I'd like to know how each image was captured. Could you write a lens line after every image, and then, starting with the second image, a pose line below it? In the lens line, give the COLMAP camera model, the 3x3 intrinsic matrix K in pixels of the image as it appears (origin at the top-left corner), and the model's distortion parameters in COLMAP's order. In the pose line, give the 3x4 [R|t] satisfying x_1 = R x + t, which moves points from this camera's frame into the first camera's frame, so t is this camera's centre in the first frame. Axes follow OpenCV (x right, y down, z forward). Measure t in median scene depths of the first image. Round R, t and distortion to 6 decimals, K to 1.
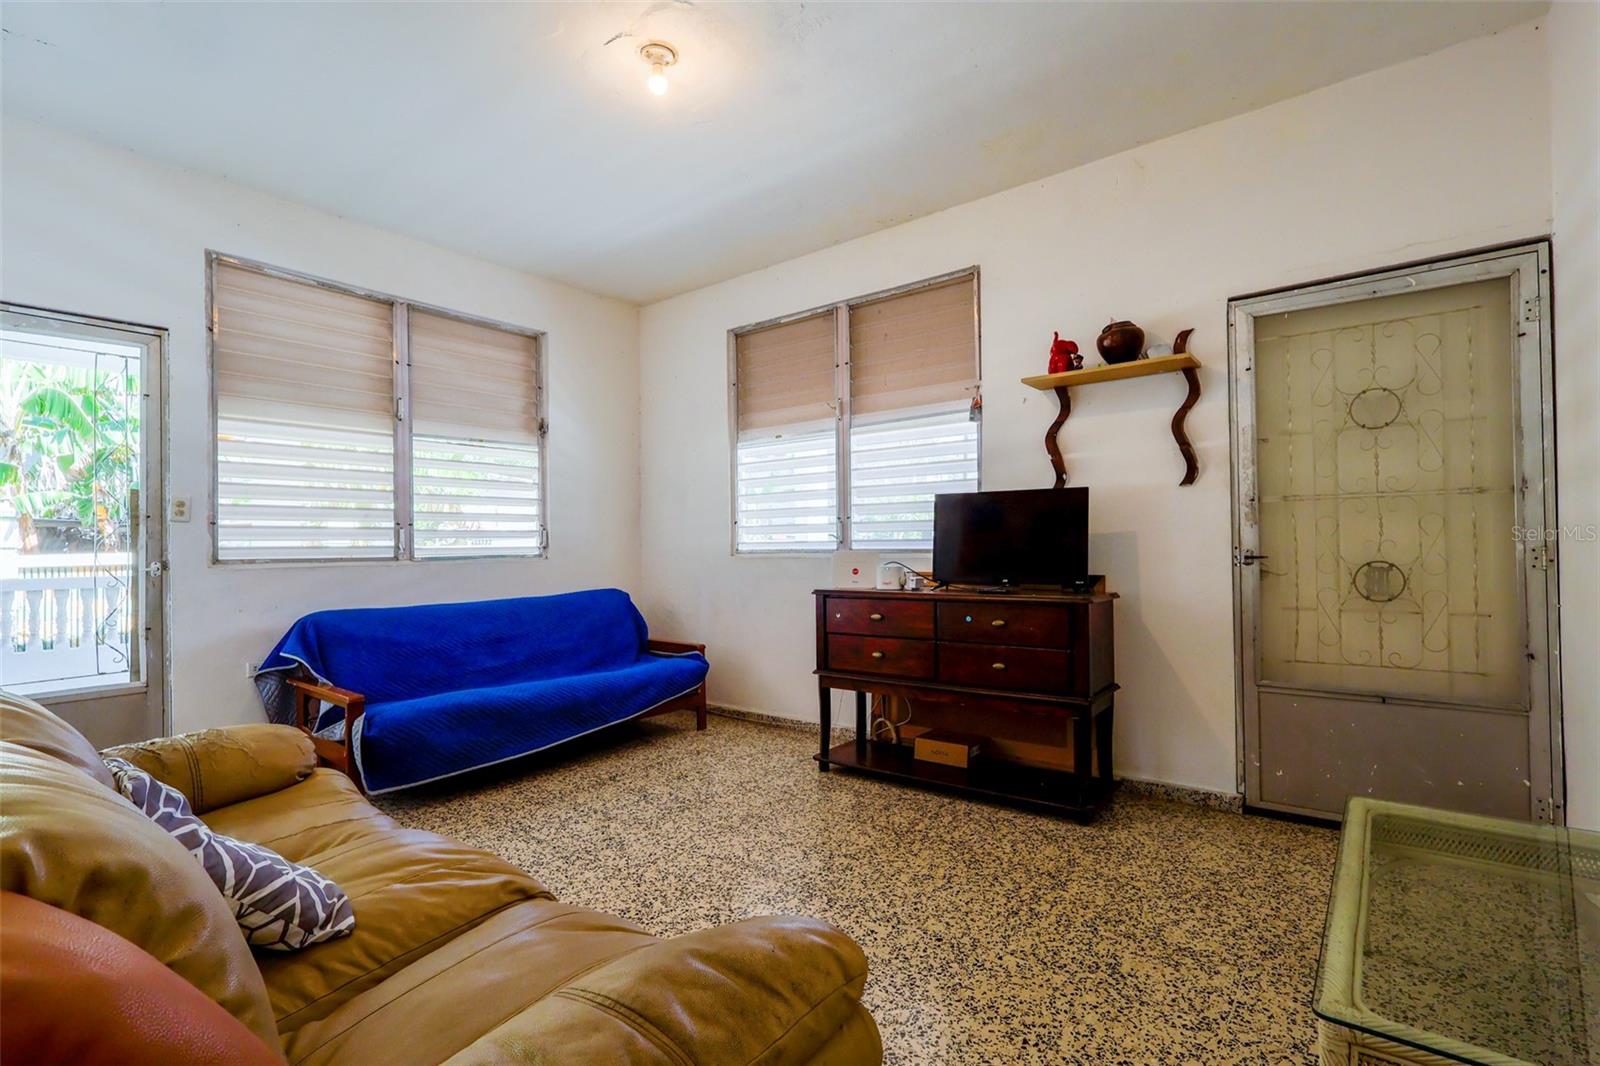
lens RADIAL K [[741.9, 0, 800.8], [0, 741.9, 538.9], [0, 0, 1]] dist [-0.000821, 0.000058]
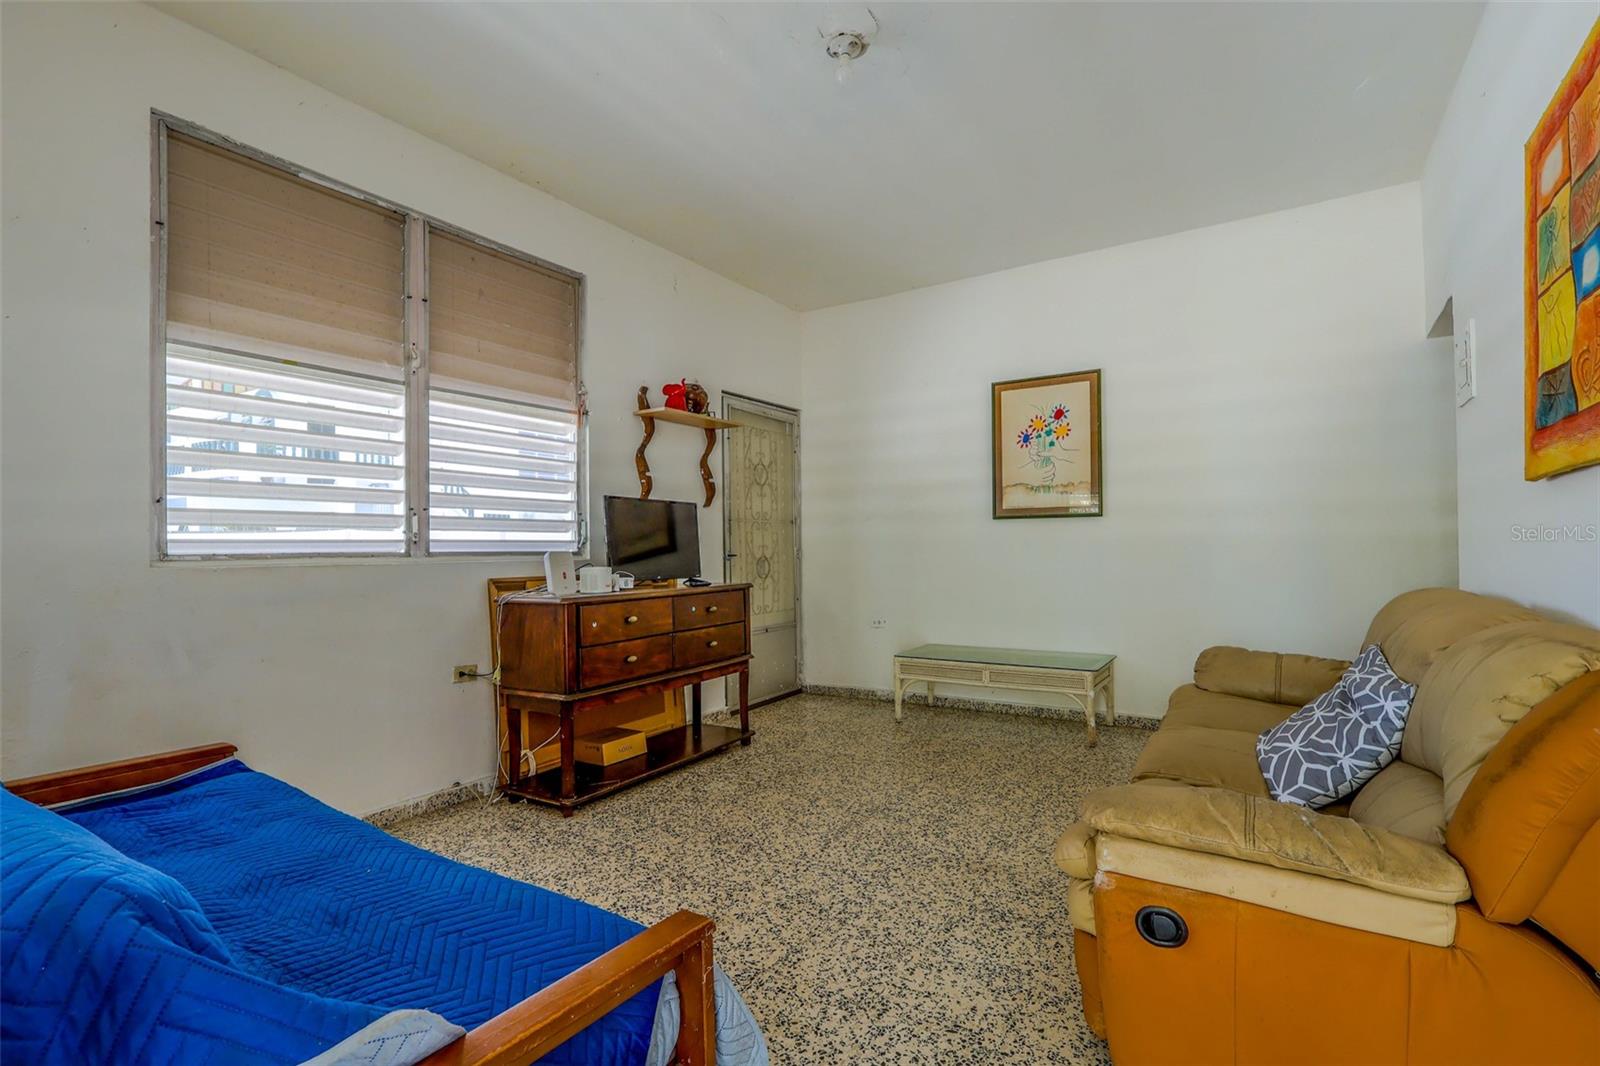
lens RADIAL K [[741.9, 0, 800.8], [0, 741.9, 538.9], [0, 0, 1]] dist [-0.000821, 0.000058]
pose [[-0.090888, 0.023457, 0.995585, -0.937414], [0.002636, 0.999725, -0.023314, 0.025345], [-0.995858, 0.000505, -0.090925, 0.927431]]
